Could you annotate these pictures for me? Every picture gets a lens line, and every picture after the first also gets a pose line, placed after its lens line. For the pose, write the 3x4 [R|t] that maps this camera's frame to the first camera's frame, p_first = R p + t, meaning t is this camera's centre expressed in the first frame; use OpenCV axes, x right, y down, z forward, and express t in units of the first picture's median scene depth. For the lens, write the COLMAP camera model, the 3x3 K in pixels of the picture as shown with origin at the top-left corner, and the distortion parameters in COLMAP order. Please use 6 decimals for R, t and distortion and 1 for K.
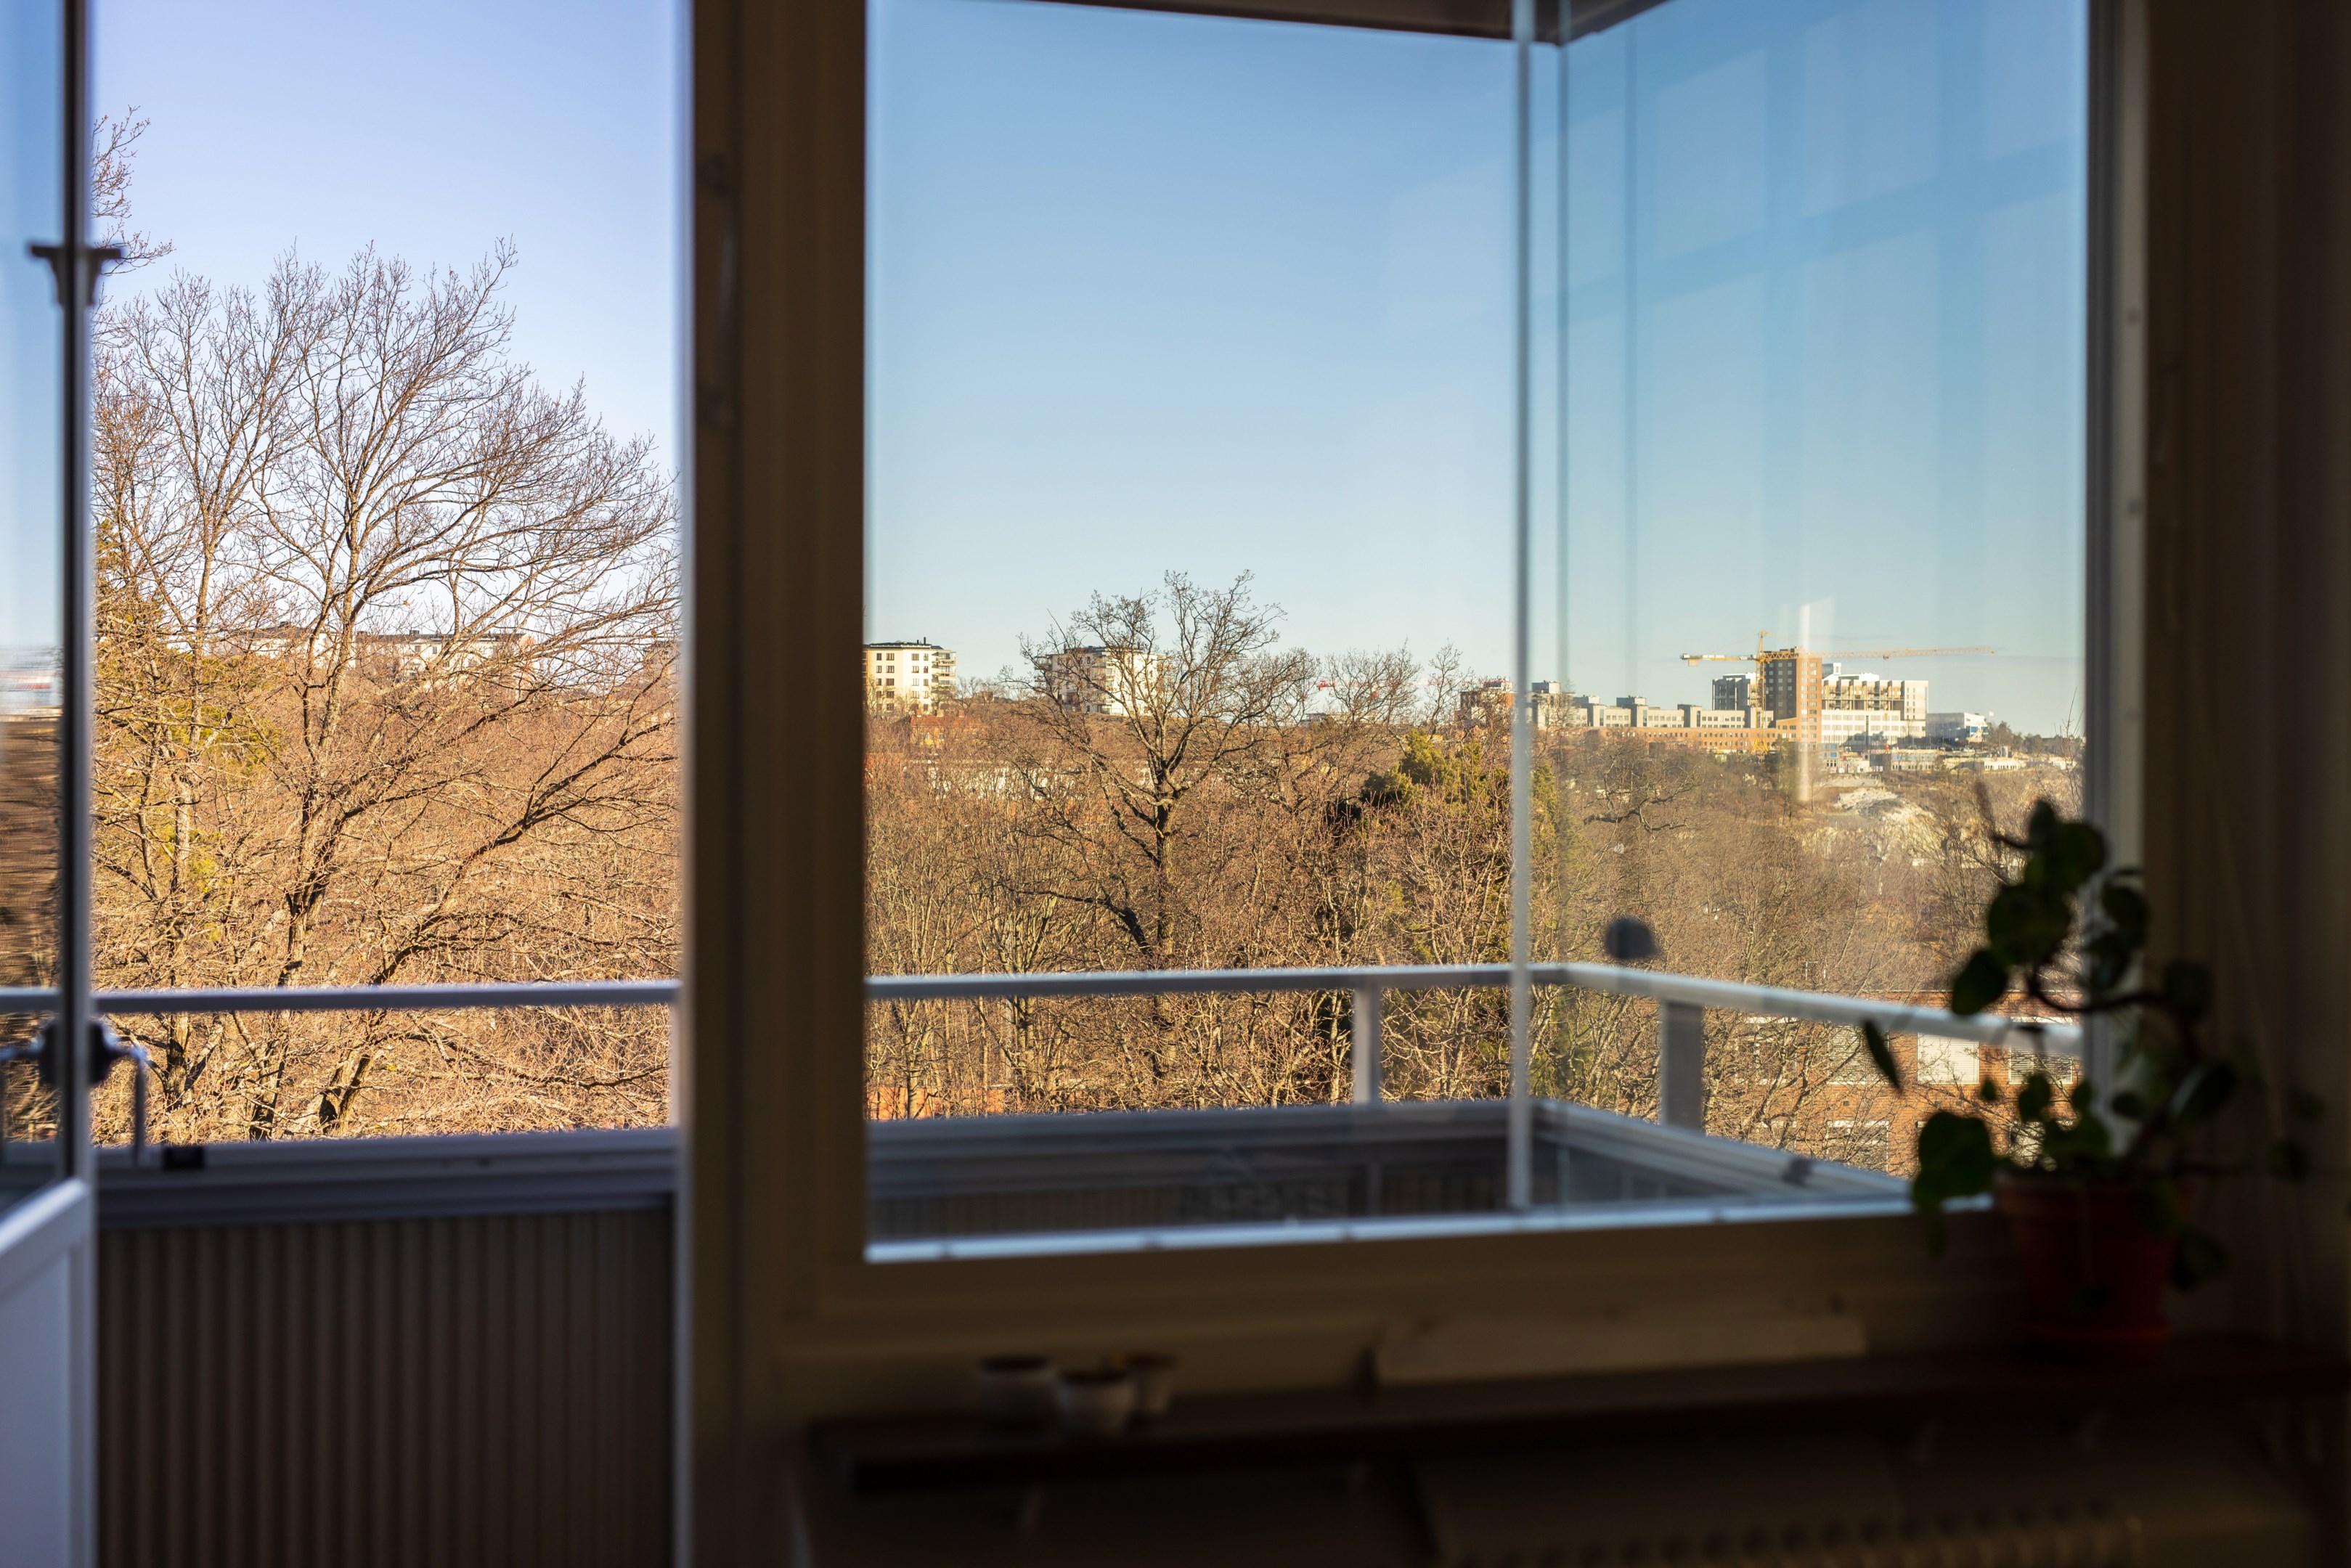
lens RADIAL K [[3295.5, 0, 1175.5], [0, 3295.5, 784.0], [0, 0, 1]] dist [0.018215, 0.031443]
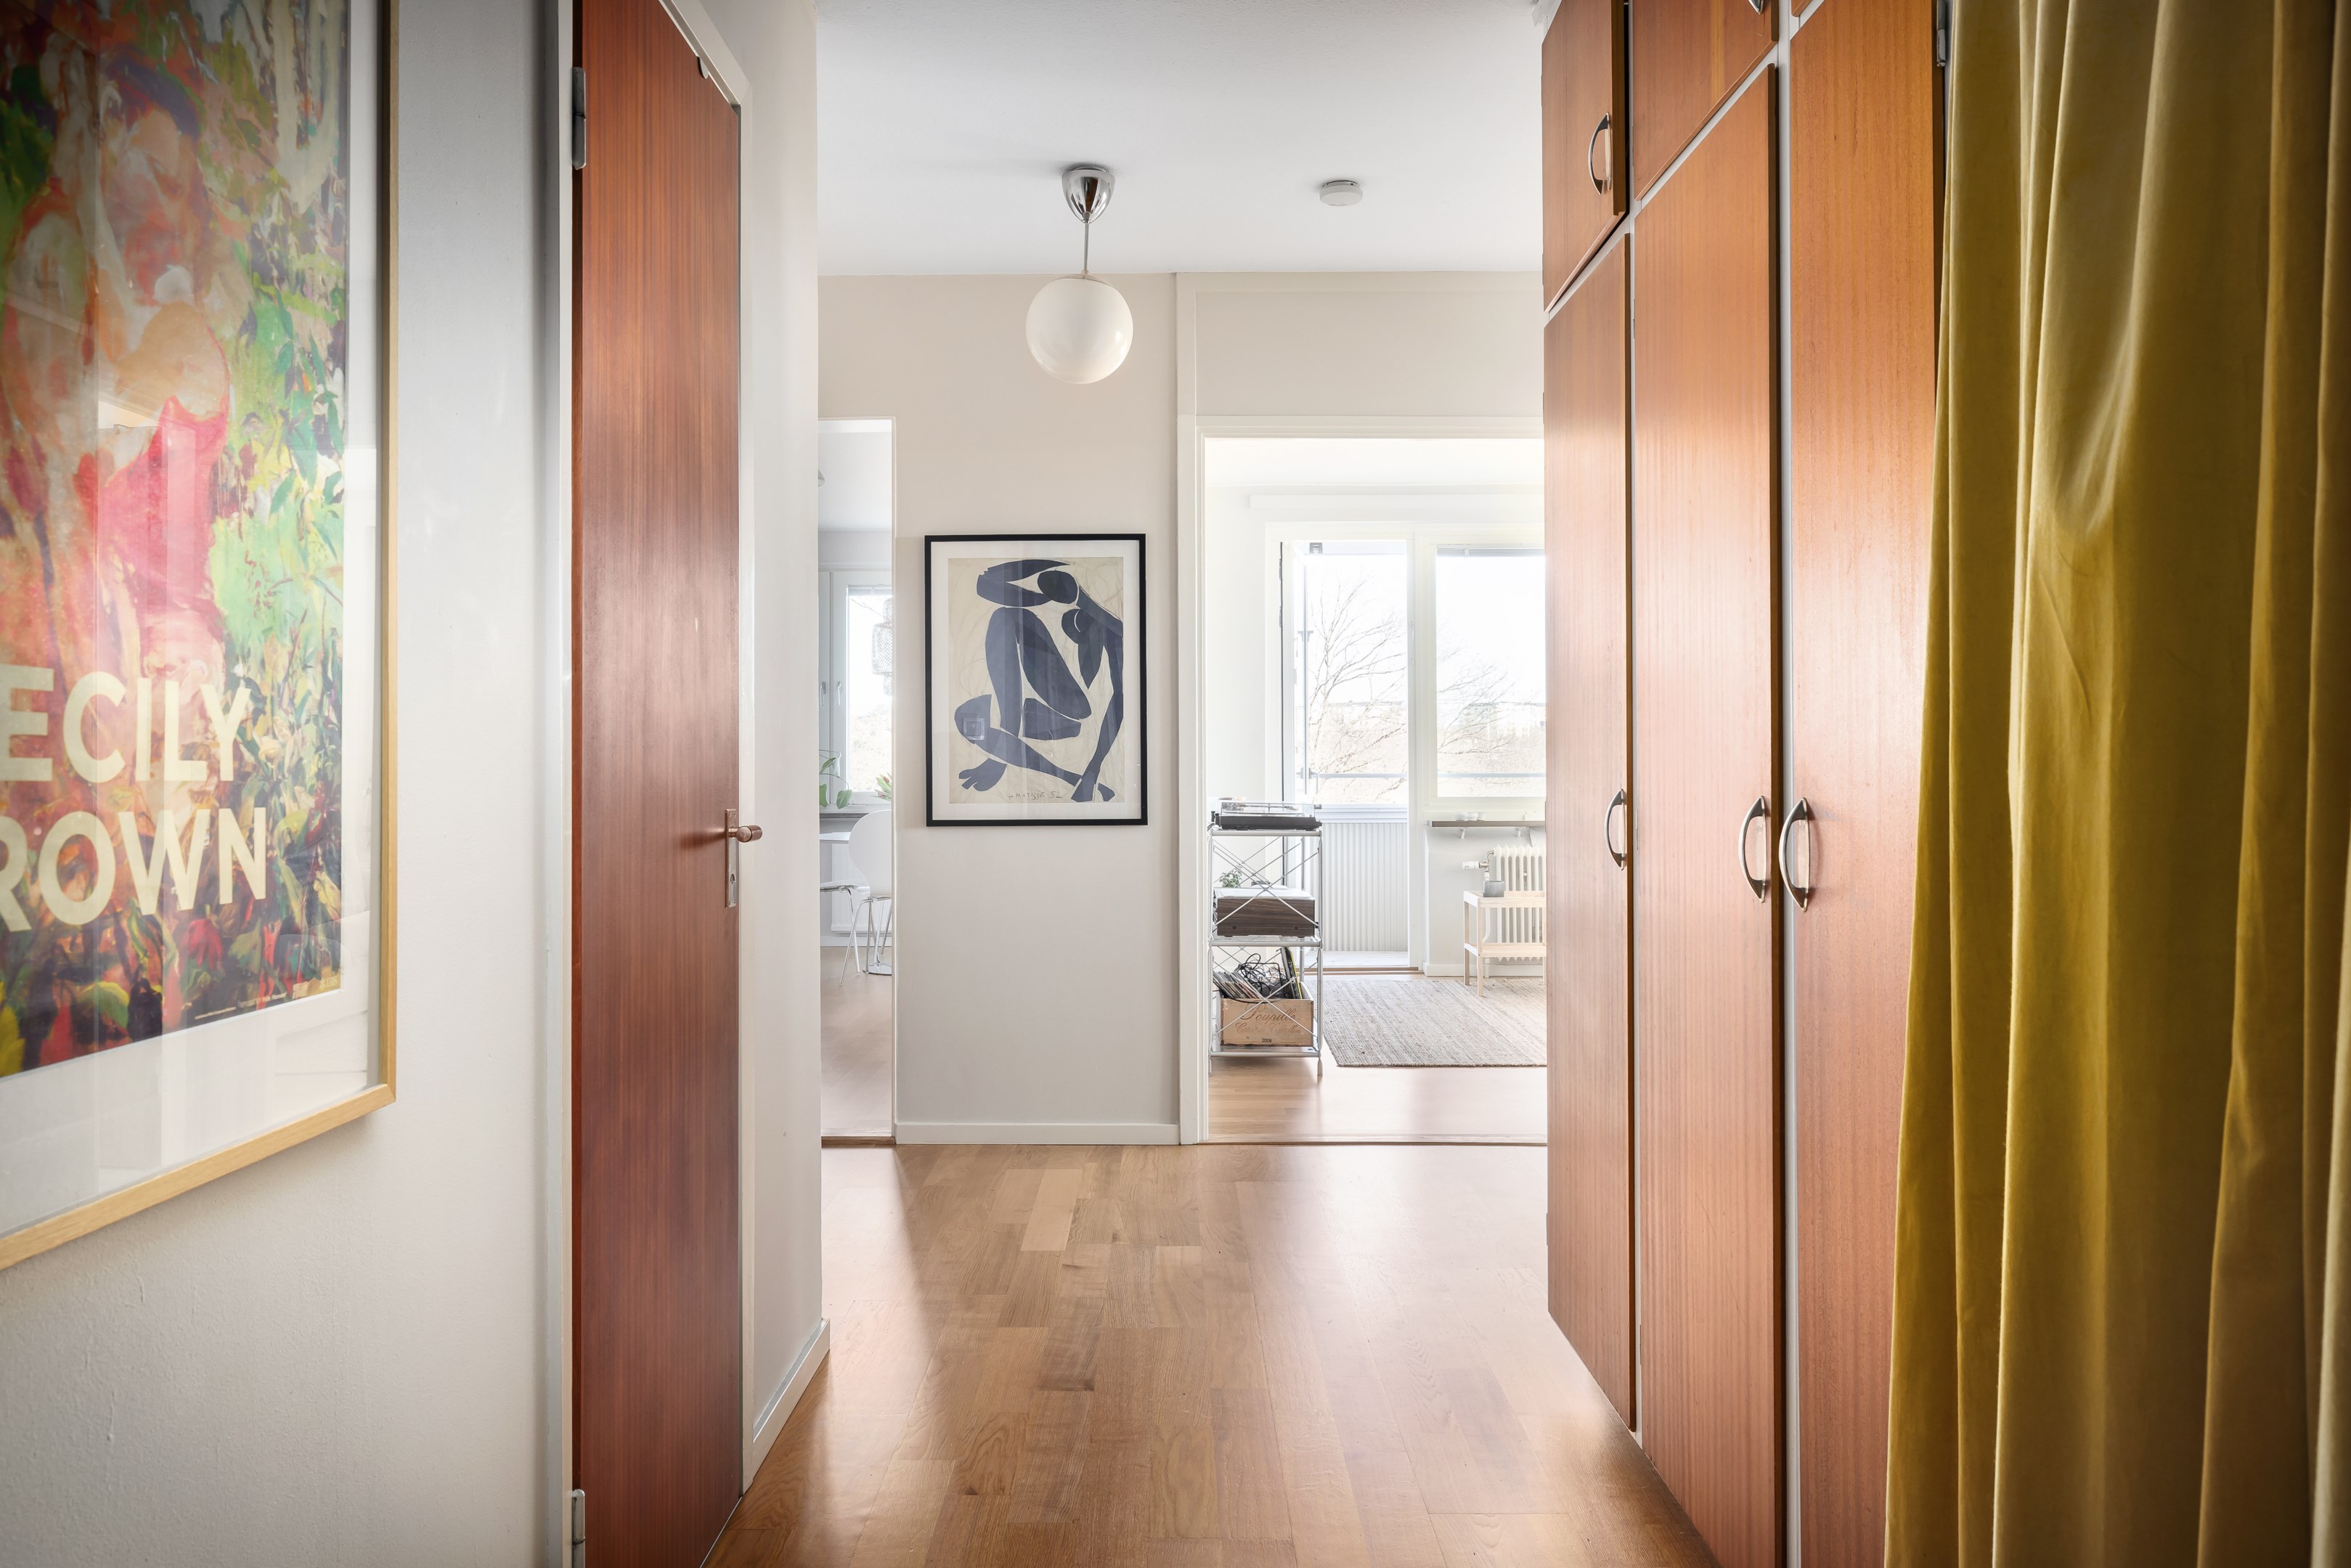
lens RADIAL K [[1685.6, 0, 1179.5], [0, 1685.6, 753.3], [0, 0, 1]] dist [-0.000875, -0.000059]
pose [[0.947327, -0.010823, -0.320085, 0.036726], [0.006658, 0.999878, -0.014105, 0.007226], [0.320199, 0.011231, 0.947284, -0.179576]]
